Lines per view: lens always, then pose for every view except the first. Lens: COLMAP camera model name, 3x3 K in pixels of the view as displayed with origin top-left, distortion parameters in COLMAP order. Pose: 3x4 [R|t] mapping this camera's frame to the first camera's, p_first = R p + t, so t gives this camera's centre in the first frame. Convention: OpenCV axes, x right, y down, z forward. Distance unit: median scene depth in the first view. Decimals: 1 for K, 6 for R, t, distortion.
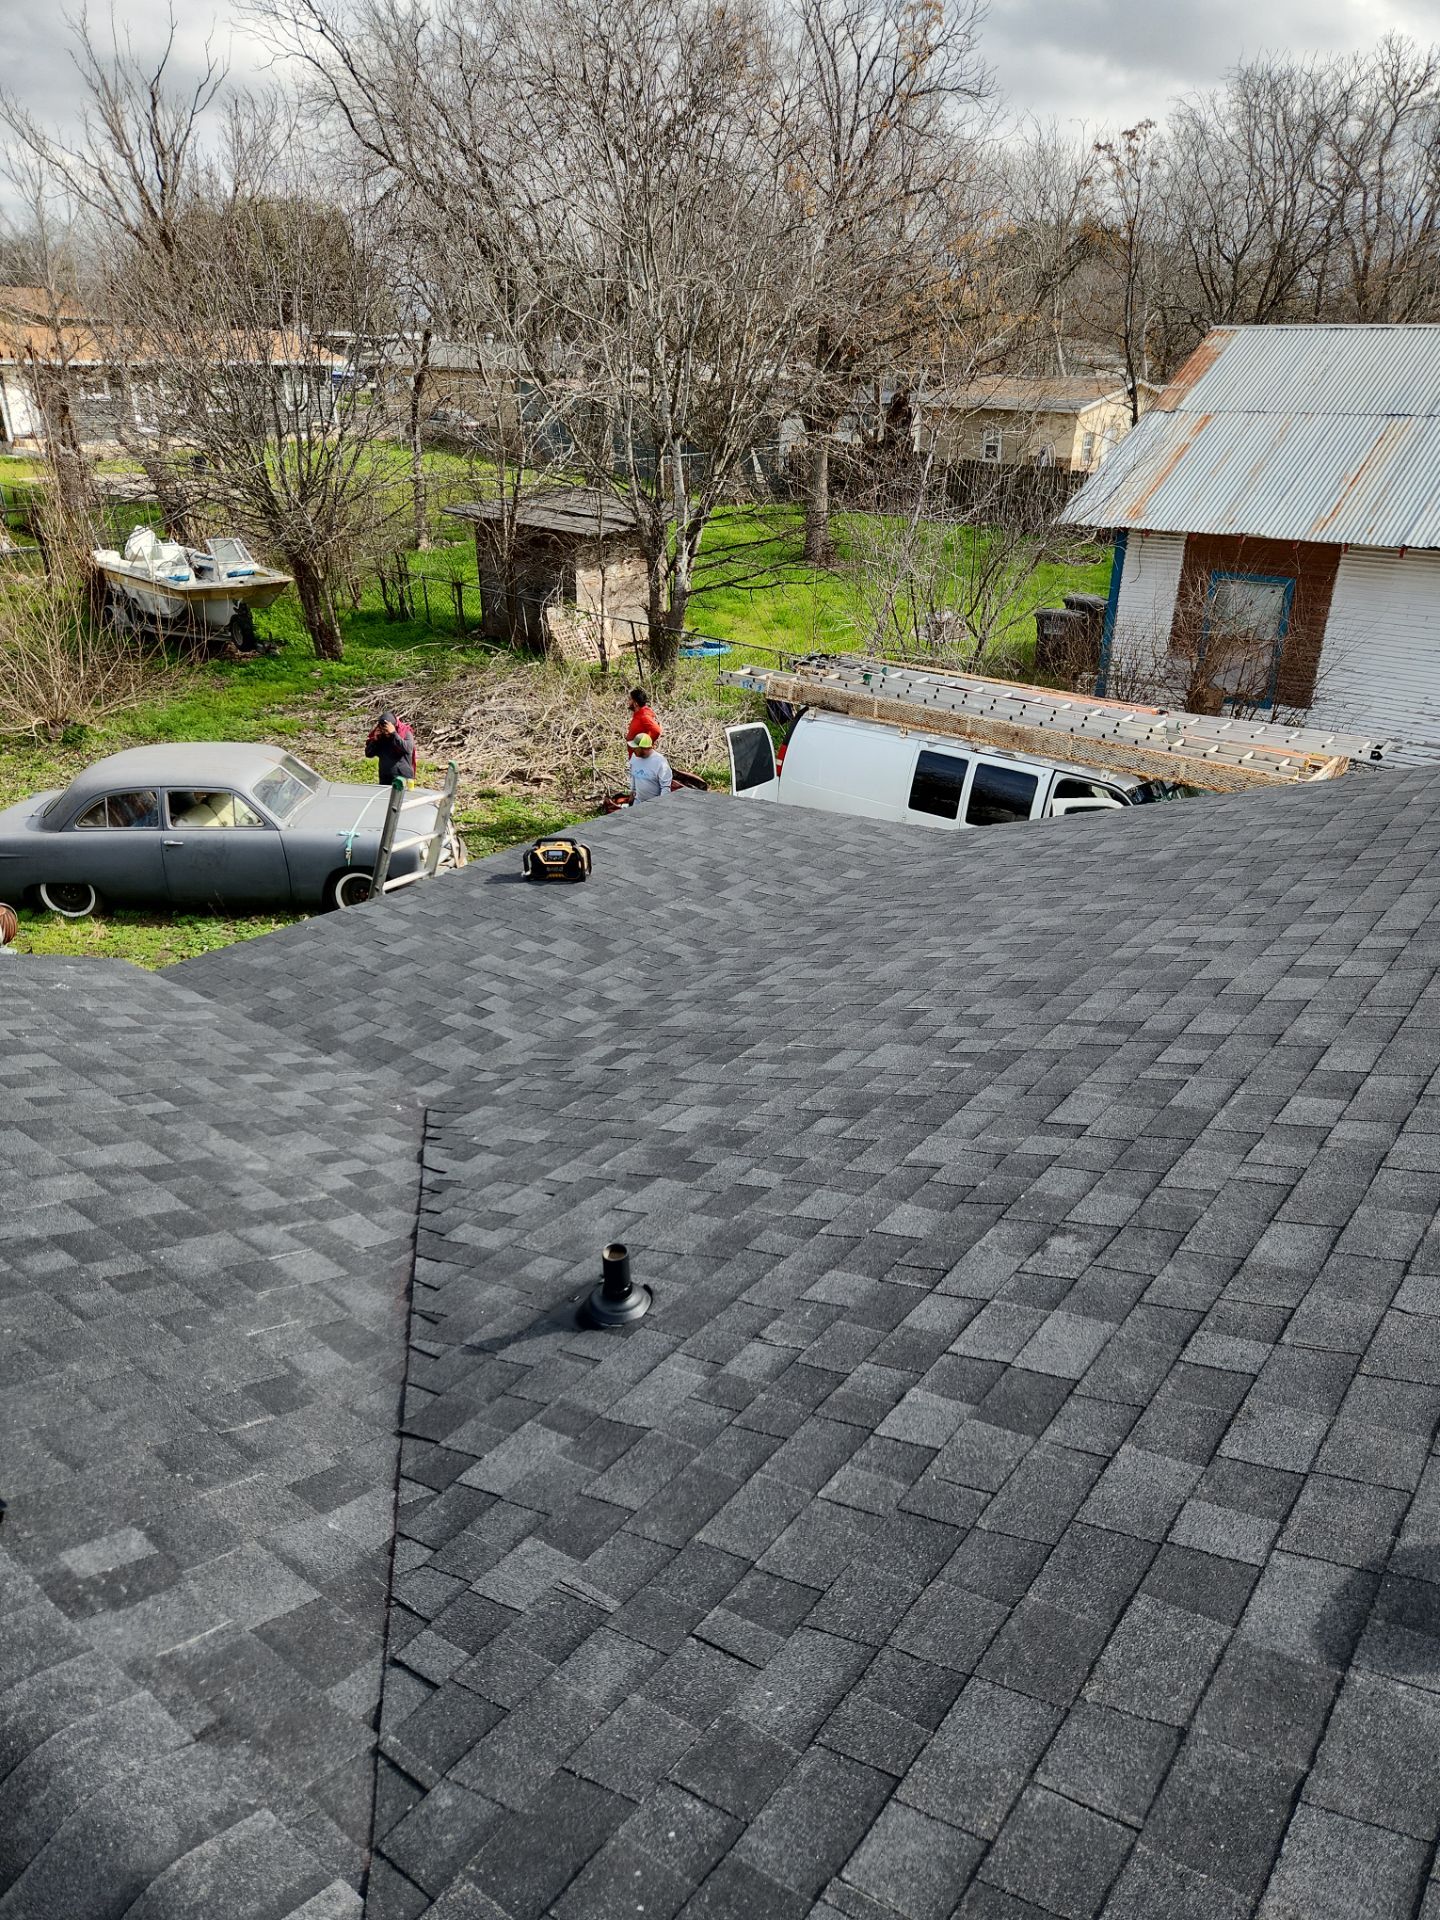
lens RADIAL K [[1300.5, 0, 742.4], [0, 1300.5, 974.5], [0, 0, 1]] dist [0.085830, -0.079146]
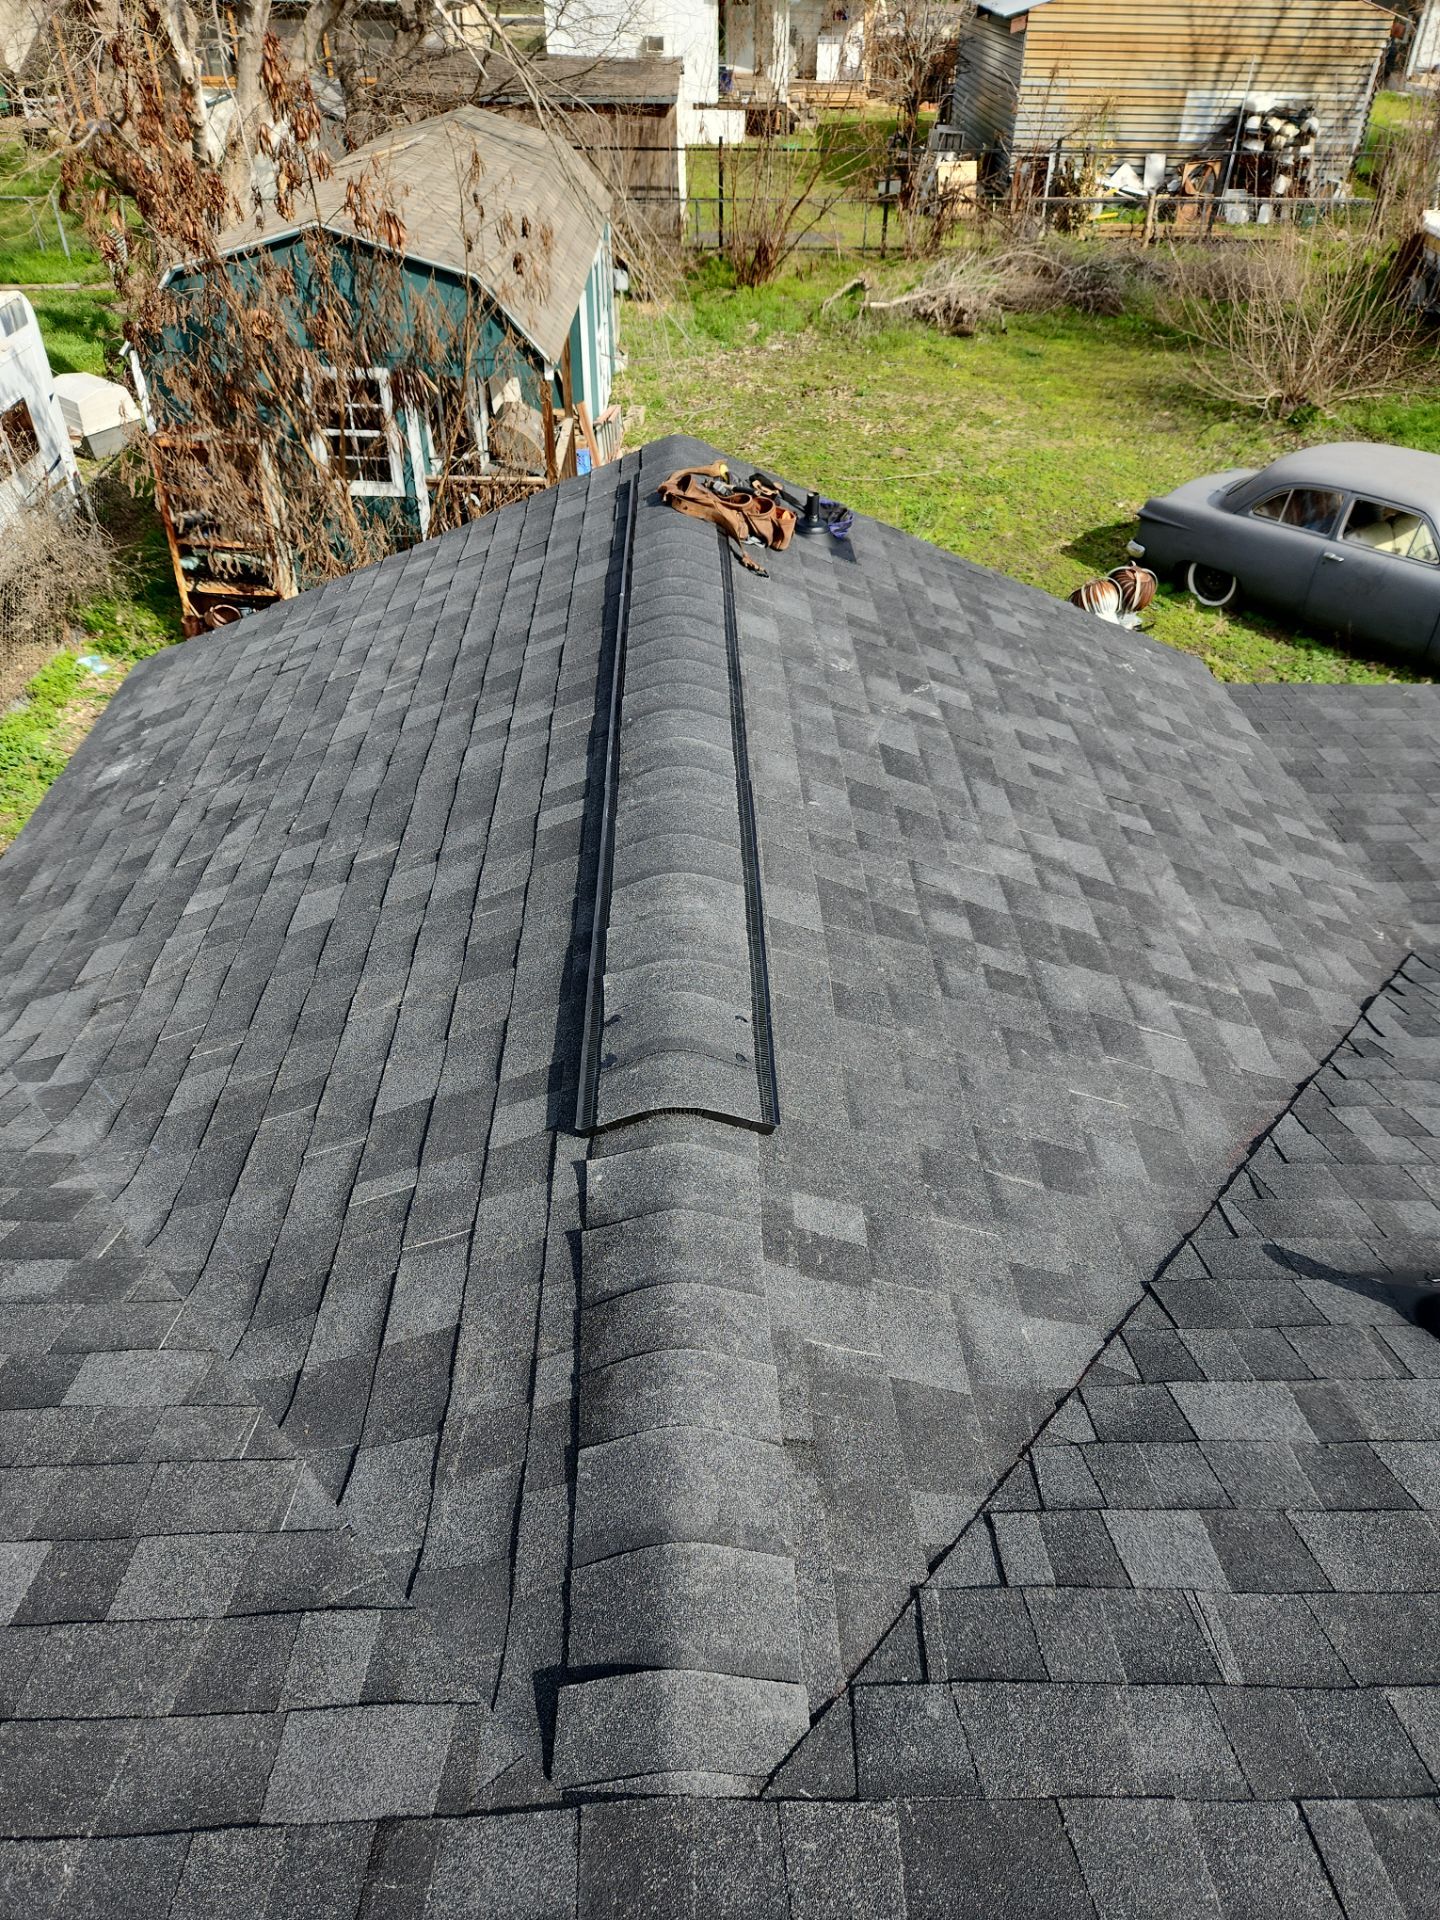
lens RADIAL K [[1300.5, 0, 742.4], [0, 1300.5, 974.5], [0, 0, 1]] dist [0.085830, -0.079146]
pose [[0.641394, 0.472741, -0.604260, -0.004762], [-0.340077, 0.881186, 0.328418, -0.021331], [0.687722, -0.005151, 0.725956, 0.156596]]
